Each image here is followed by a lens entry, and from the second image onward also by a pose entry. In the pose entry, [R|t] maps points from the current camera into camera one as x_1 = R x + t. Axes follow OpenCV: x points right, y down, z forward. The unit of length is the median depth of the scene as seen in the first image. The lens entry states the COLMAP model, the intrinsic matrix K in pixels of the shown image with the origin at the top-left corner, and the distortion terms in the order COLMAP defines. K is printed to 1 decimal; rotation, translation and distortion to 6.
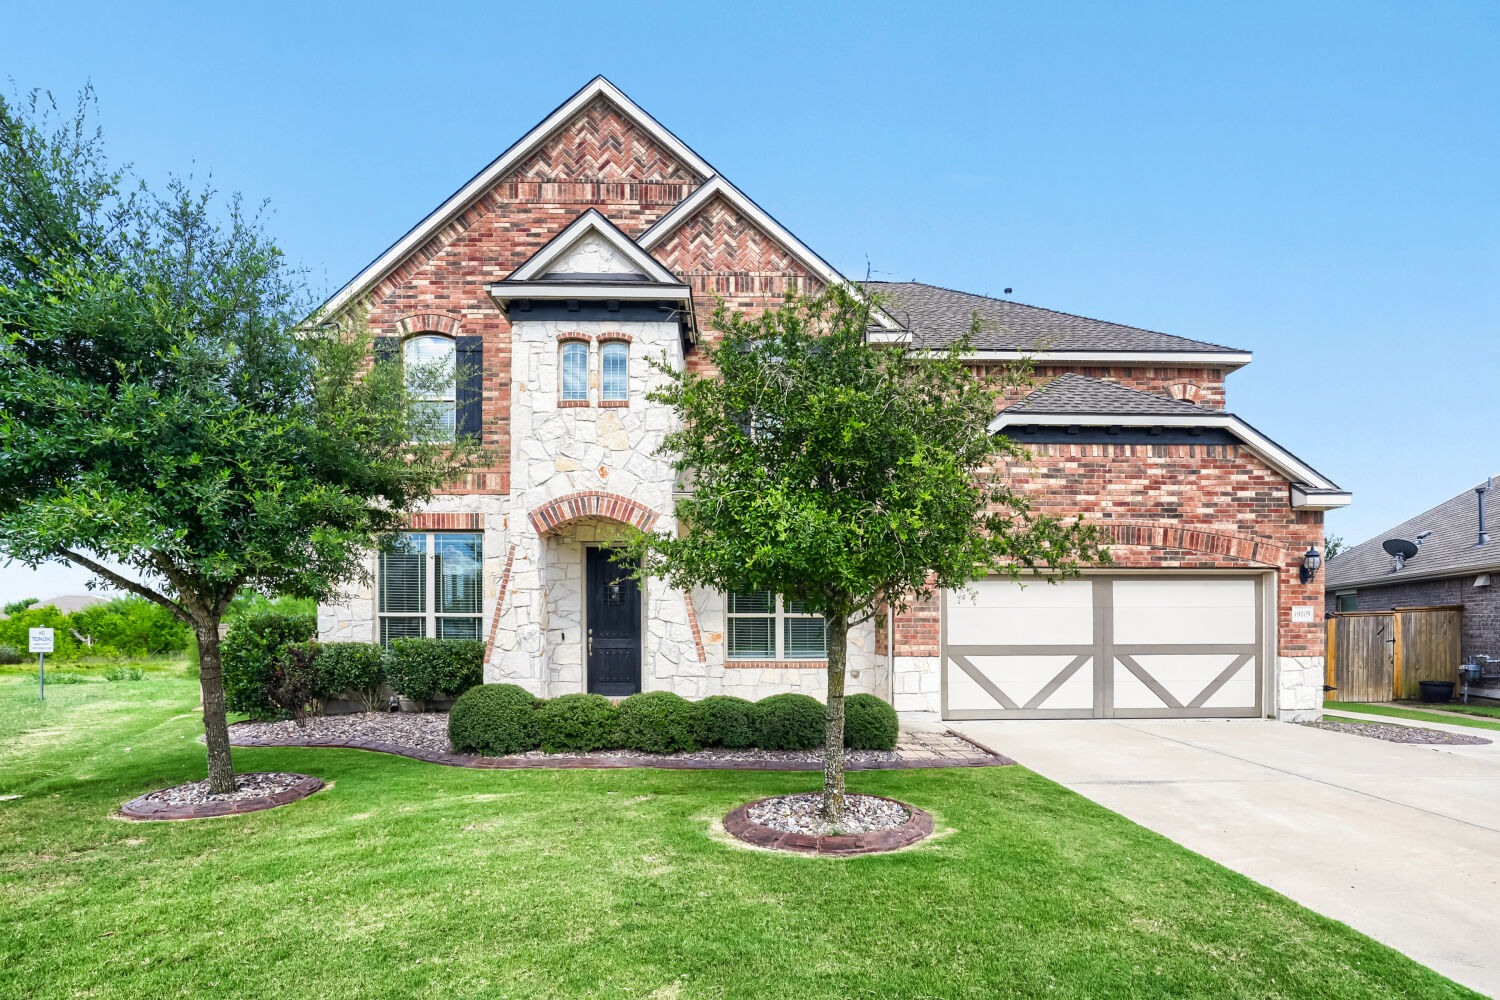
lens RADIAL K [[704.3, 0, 741.2], [0, 704.3, 510.3], [0, 0, 1]] dist [-0.021020, -0.000504]
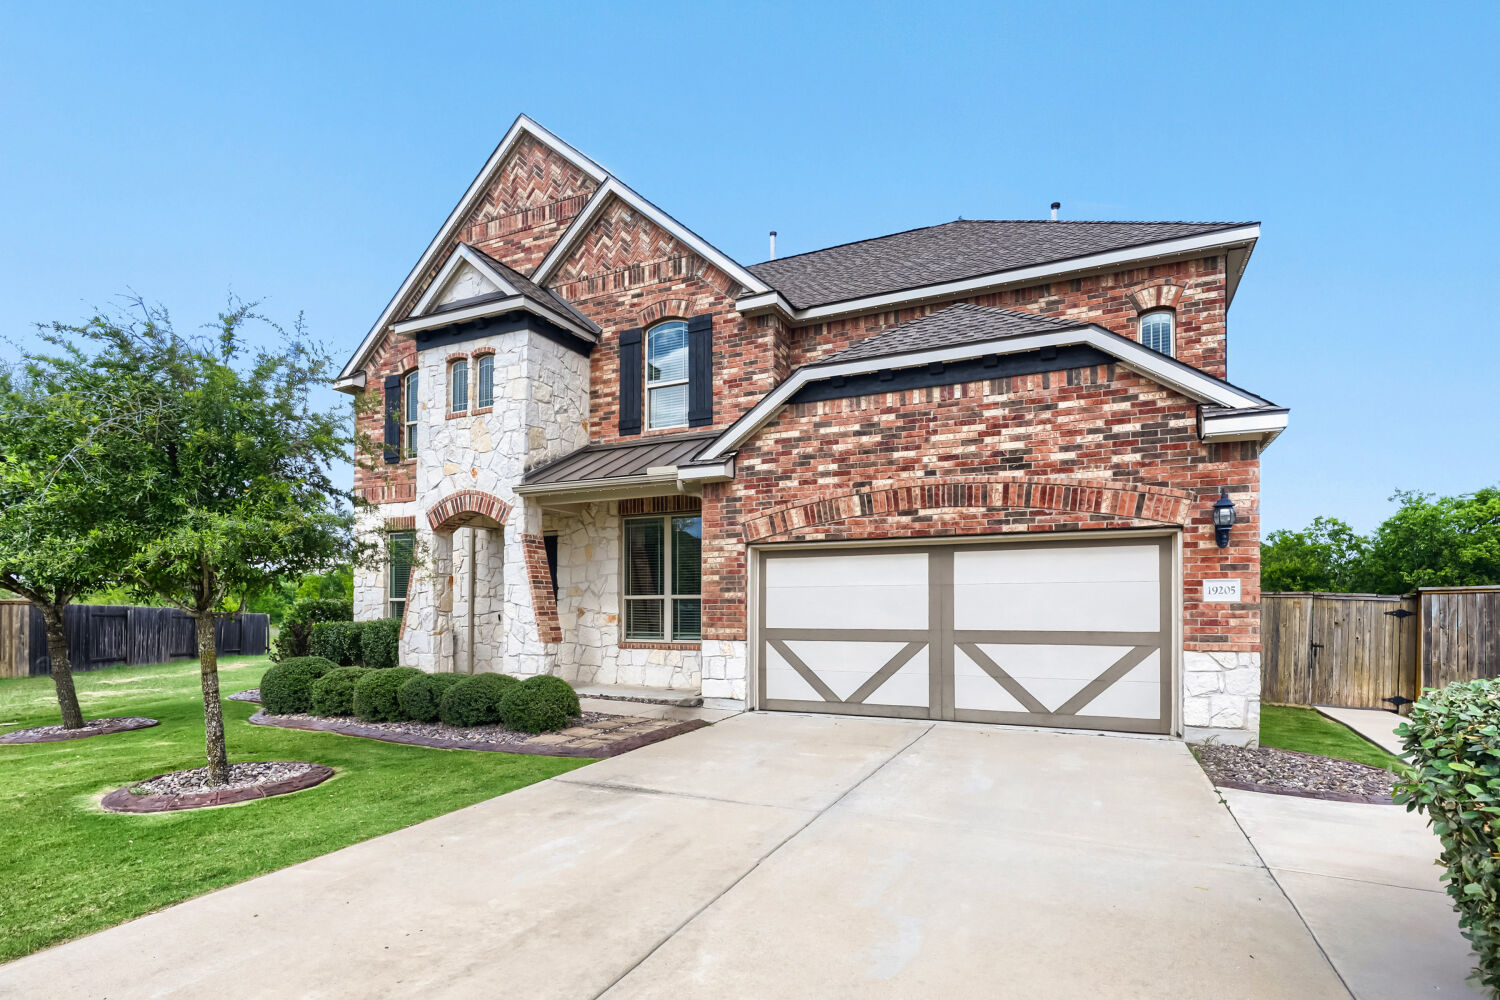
lens RADIAL K [[692.2, 0, 786.4], [0, 692.2, 494.6], [0, 0, 1]] dist [-0.000826, -0.000127]
pose [[0.909245, -0.070372, -0.410270, 0.695527], [0.071833, 0.997346, -0.011874, 0.029717], [0.410017, -0.018674, 0.911887, 0.185400]]
